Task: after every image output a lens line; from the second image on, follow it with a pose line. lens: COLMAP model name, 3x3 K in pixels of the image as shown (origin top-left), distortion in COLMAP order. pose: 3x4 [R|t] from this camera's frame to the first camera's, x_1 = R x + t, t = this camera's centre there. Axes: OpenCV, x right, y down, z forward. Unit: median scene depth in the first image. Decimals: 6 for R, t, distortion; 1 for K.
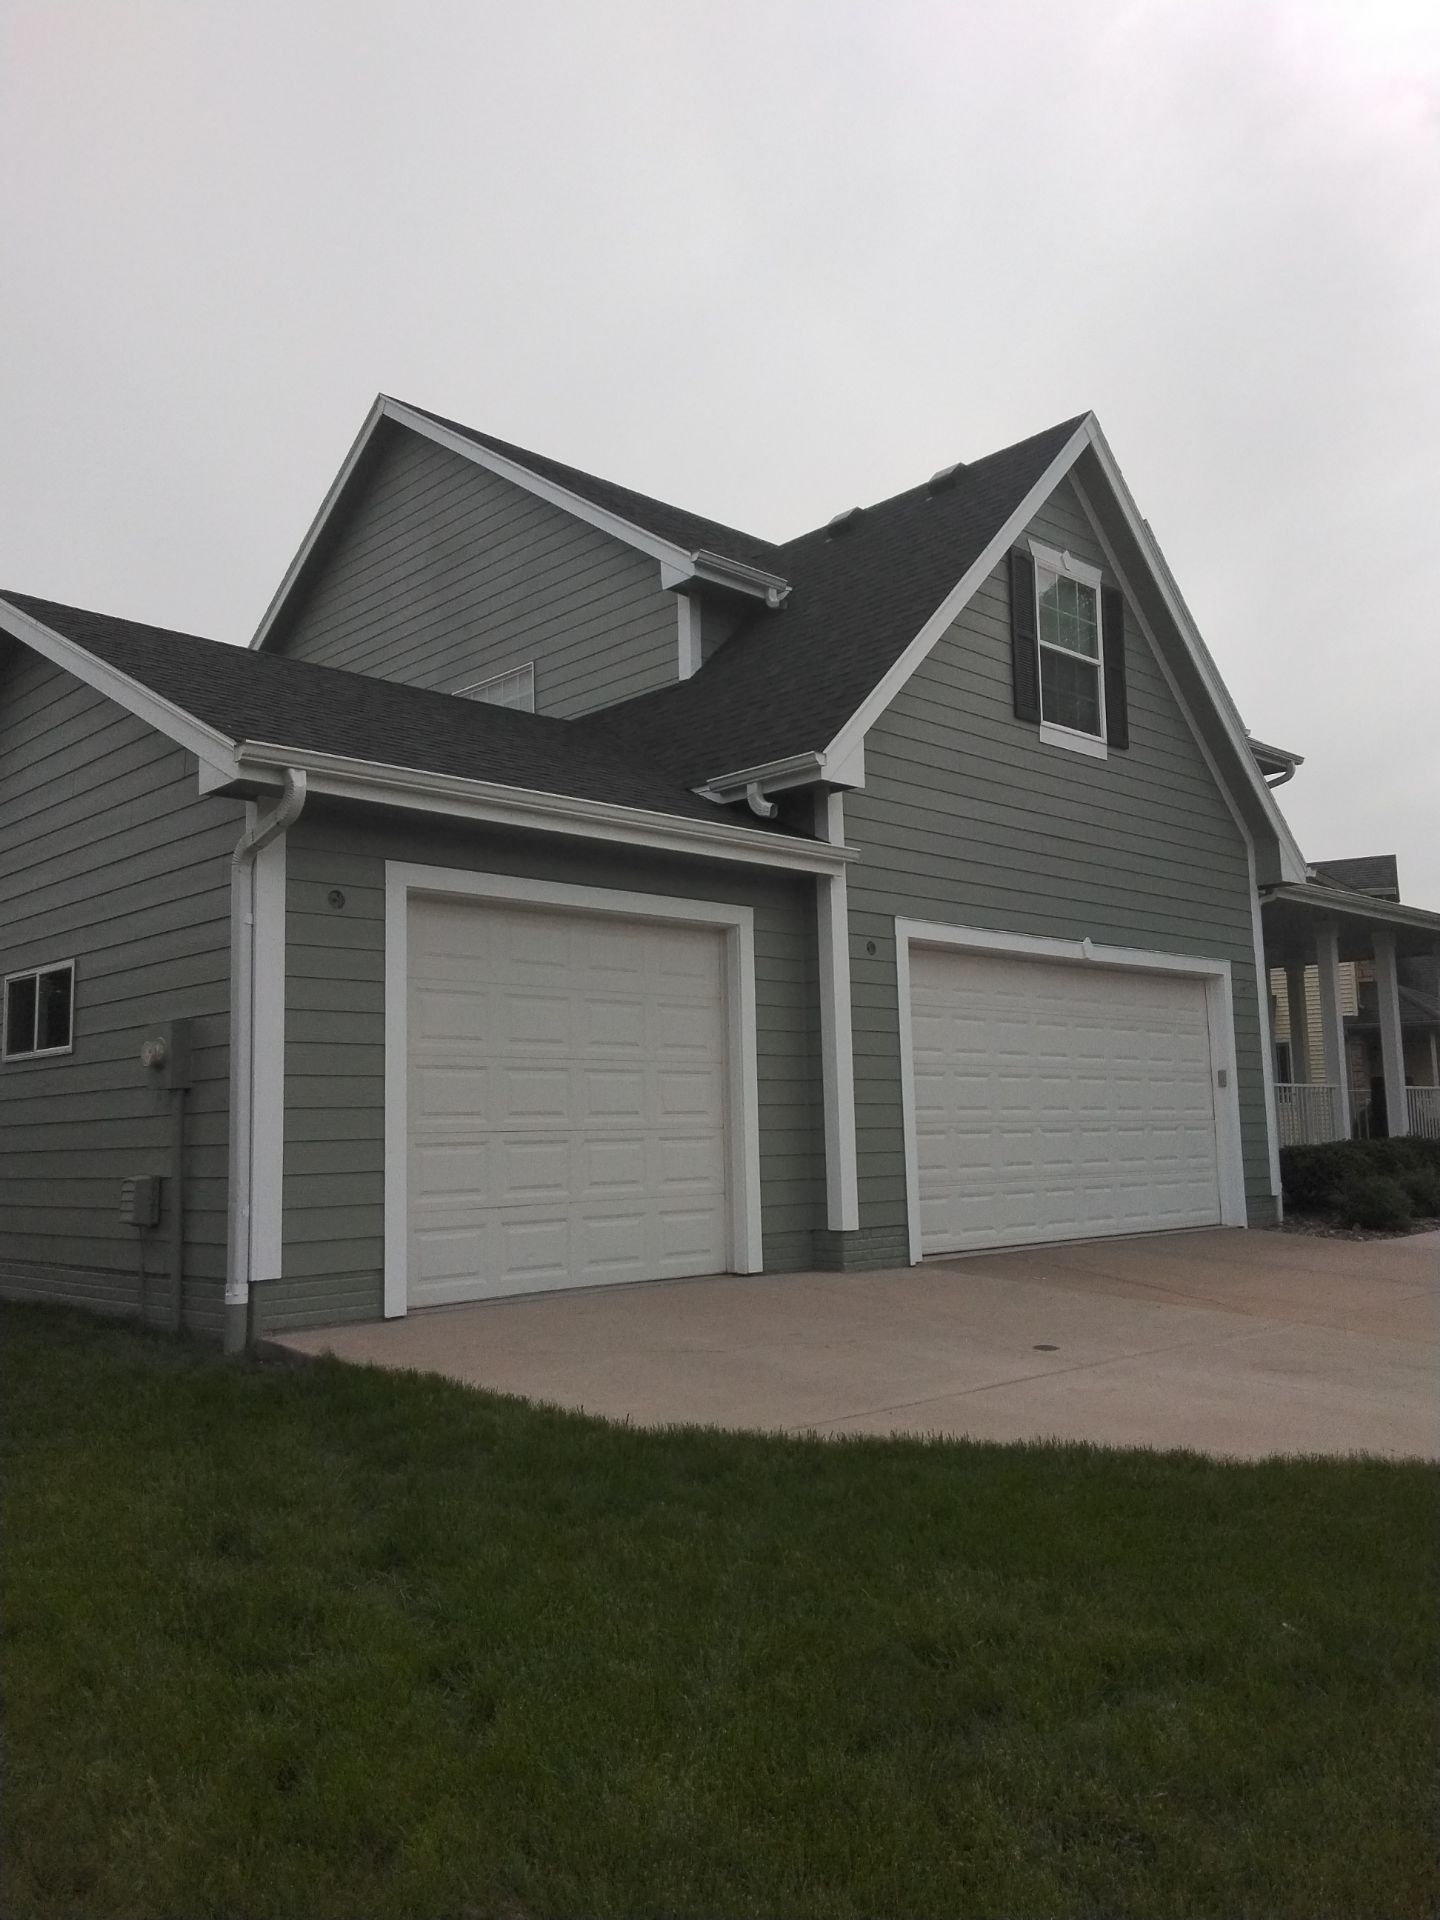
lens RADIAL K [[1493.0, 0, 720.0], [0, 1493.0, 960.0], [0, 0, 1]] dist [0.127304, -0.174112]
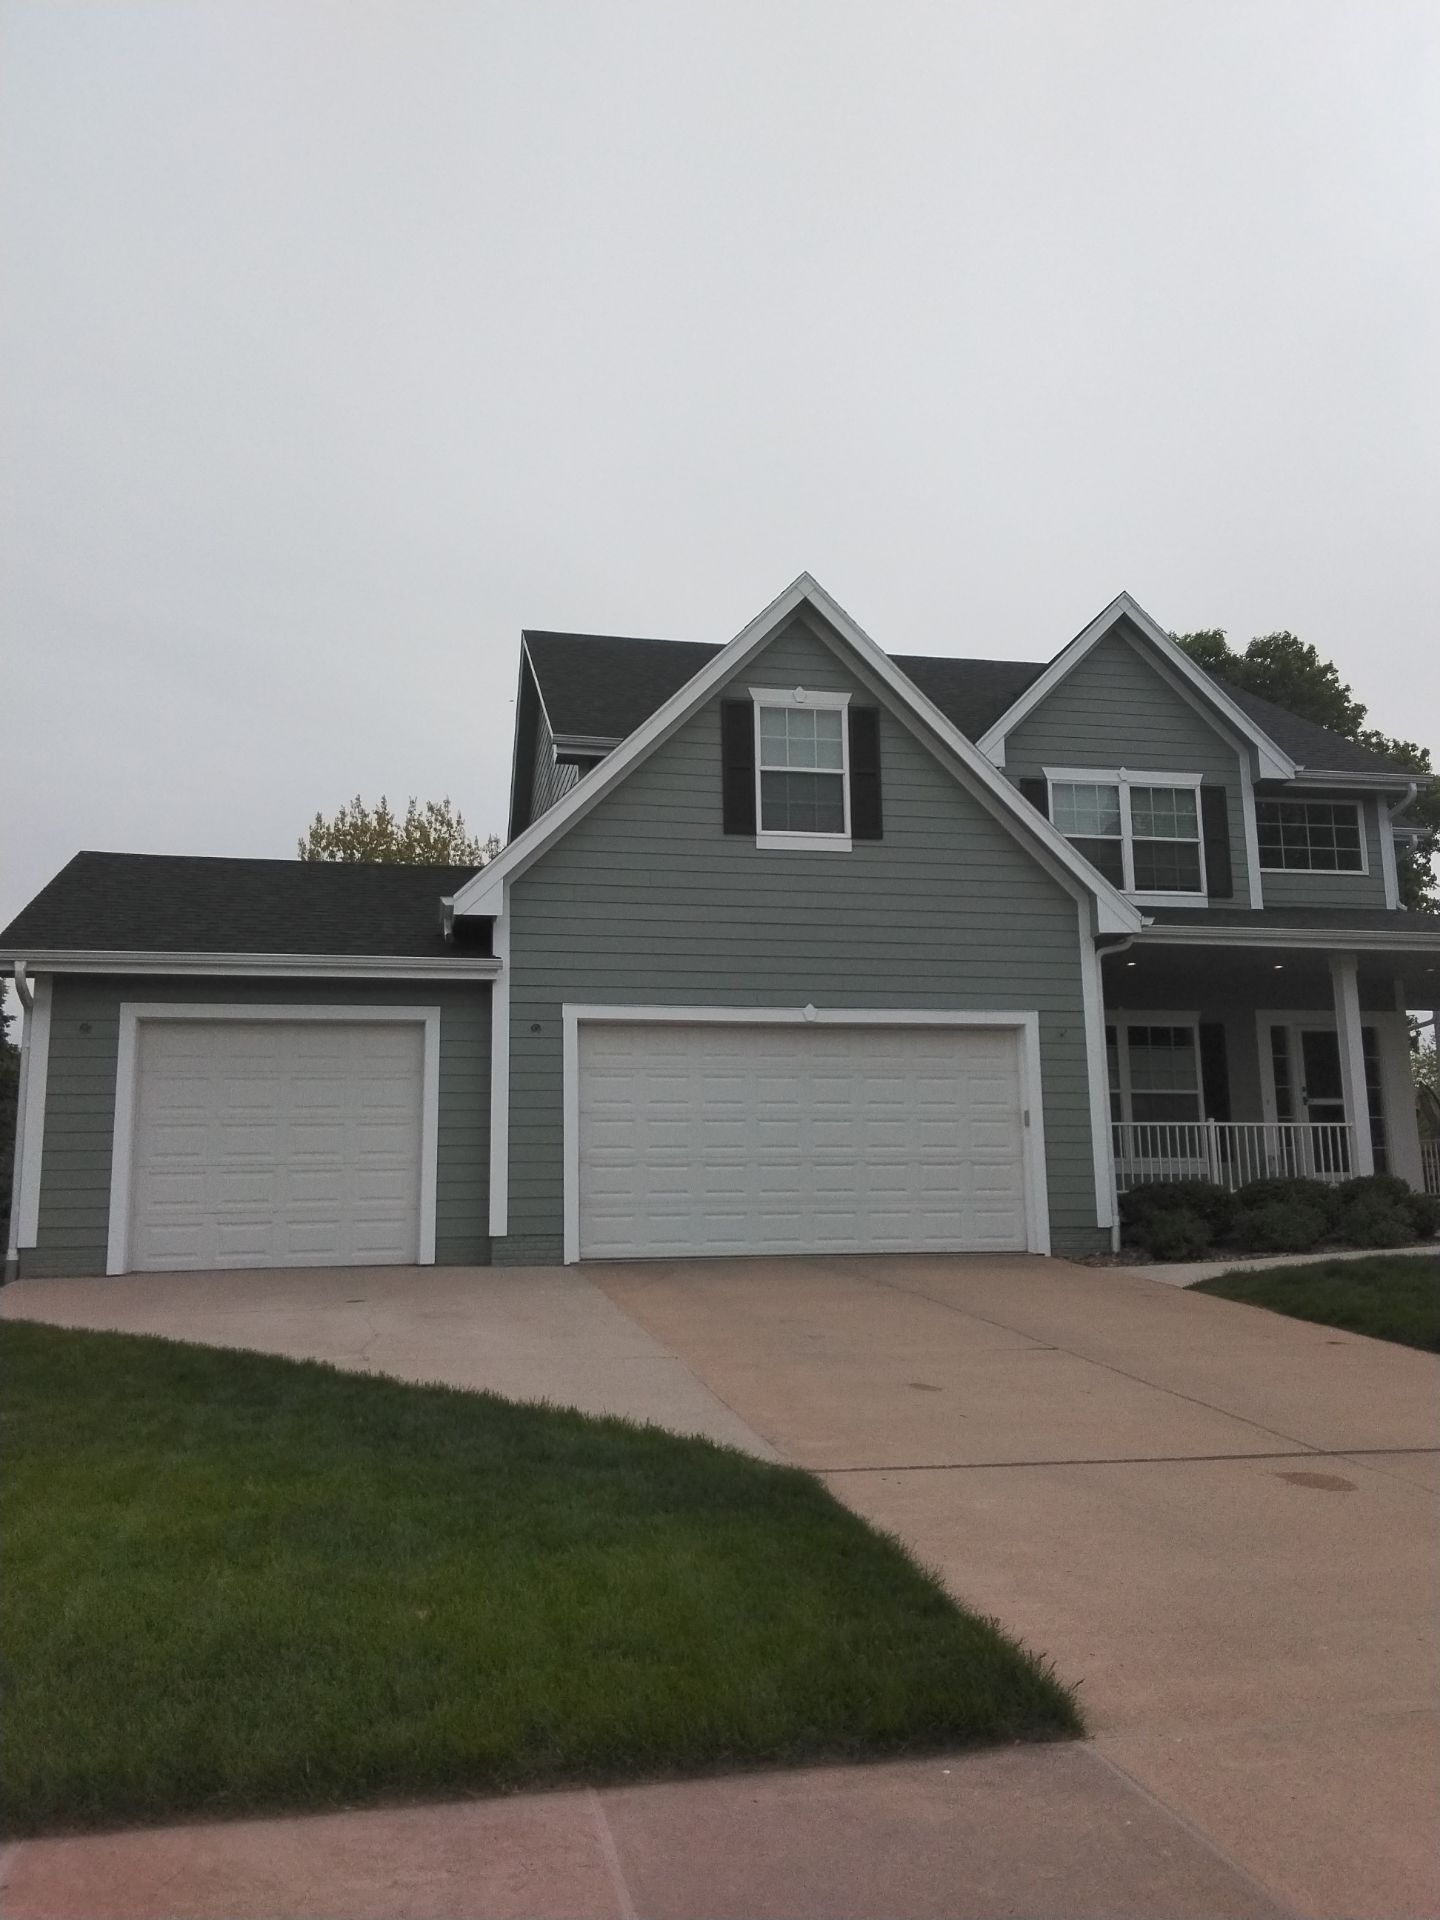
lens RADIAL K [[1491.7, 0, 725.3], [0, 1491.7, 962.1], [0, 0, 1]] dist [0.125620, -0.167677]
pose [[0.843980, -0.080622, -0.530282, 0.991556], [0.058710, 0.996584, -0.058078, 0.021058], [0.533153, 0.017884, 0.845830, -0.057901]]
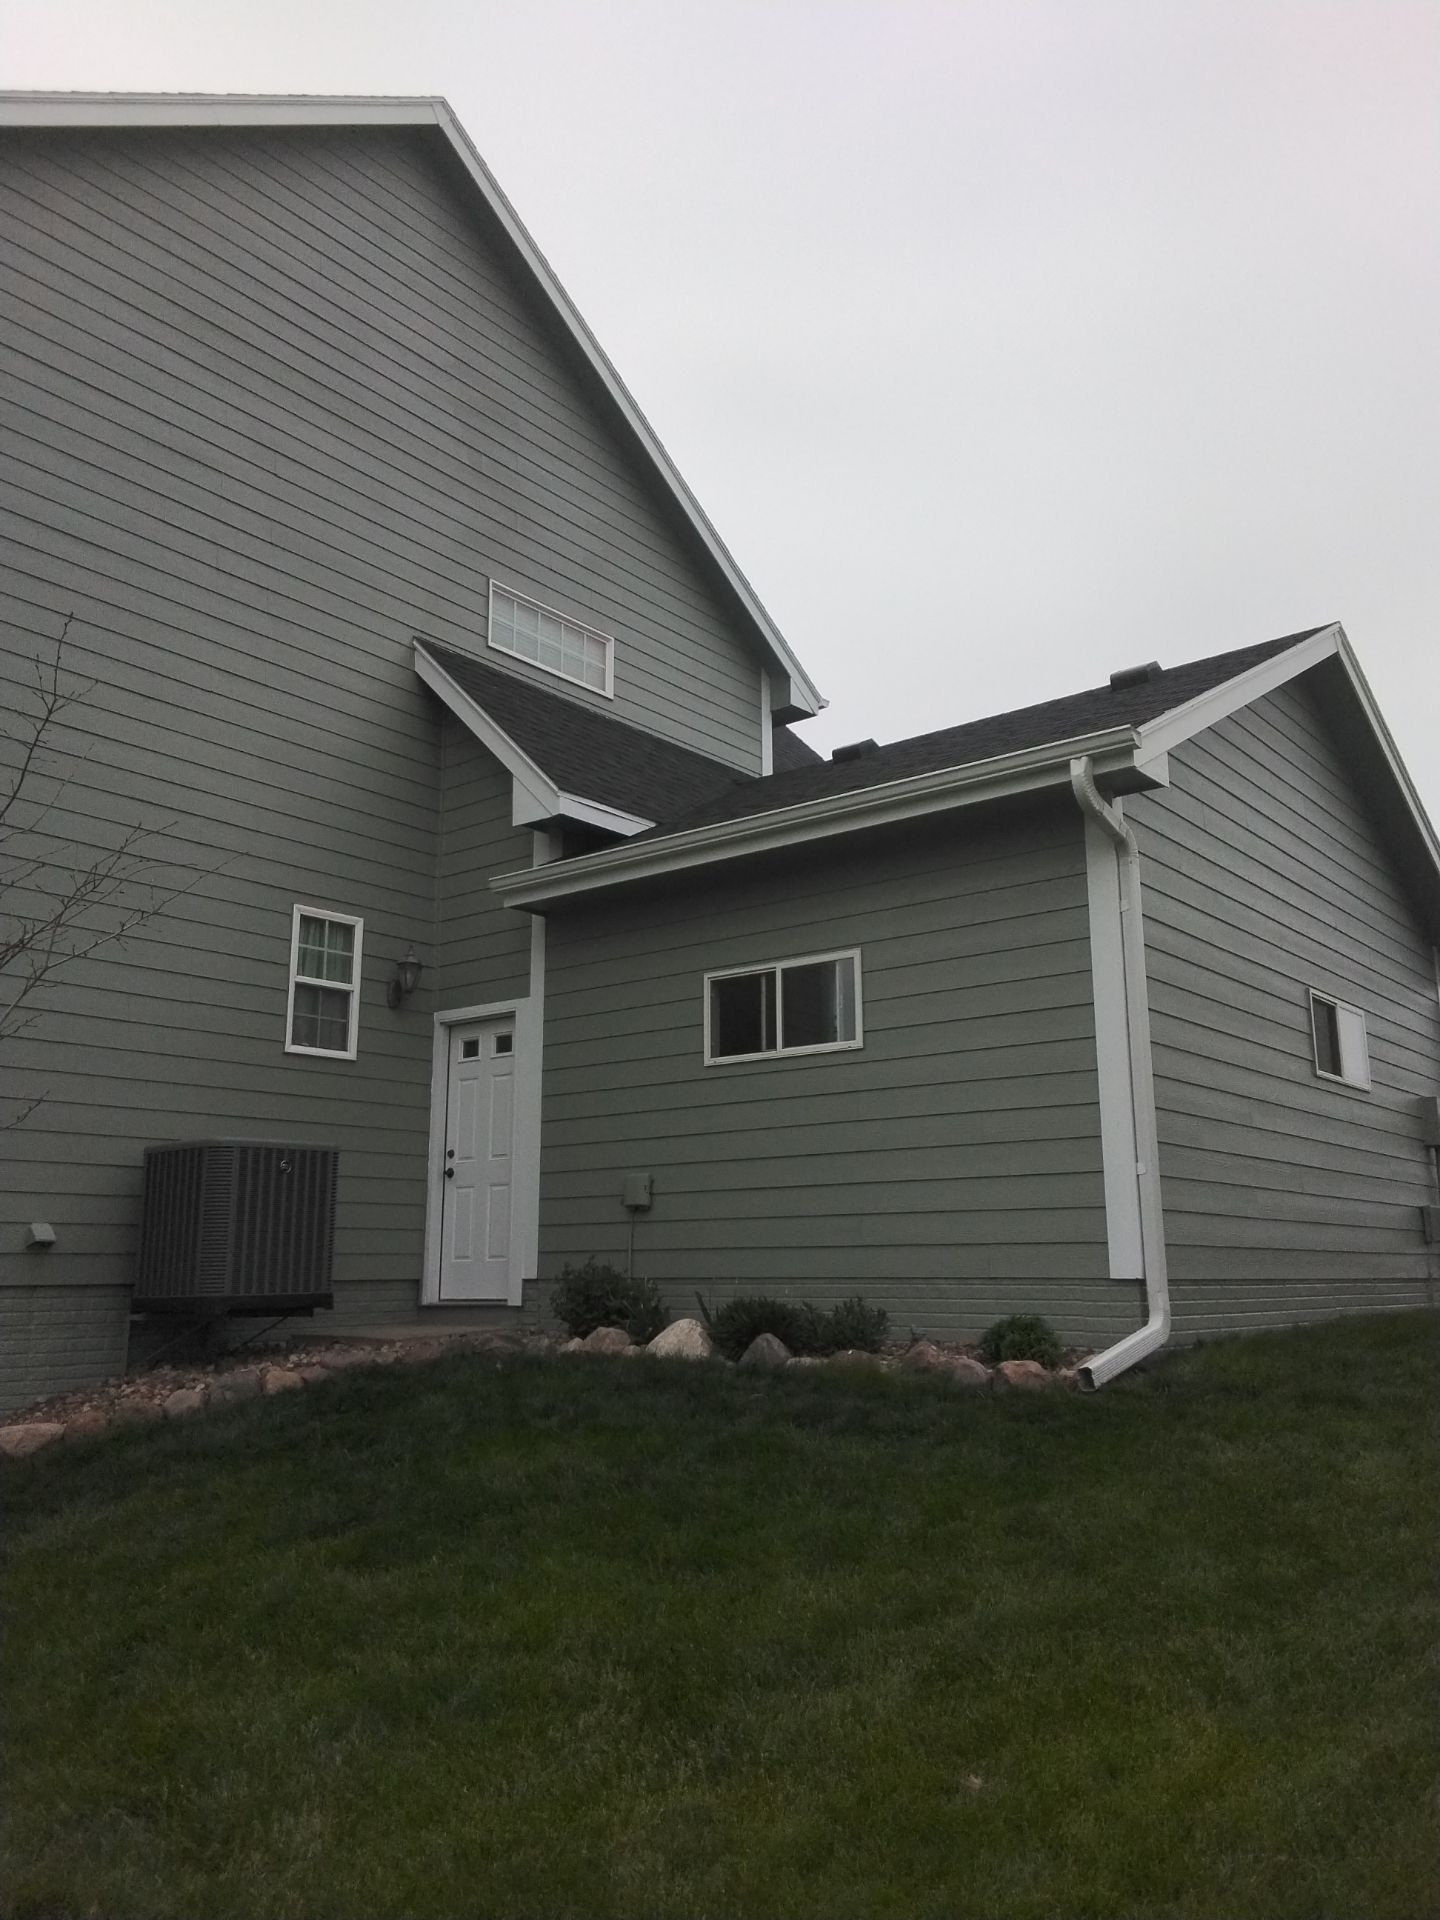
lens RADIAL K [[1493.0, 0, 726.5], [0, 1493.0, 965.6], [0, 0, 1]] dist [0.134893, -0.193212]
pose [[-0.124503, 0.226150, 0.966103, -1.322861], [-0.109682, 0.964575, -0.239927, 0.260885], [-0.986138, -0.135836, -0.095288, 1.423082]]
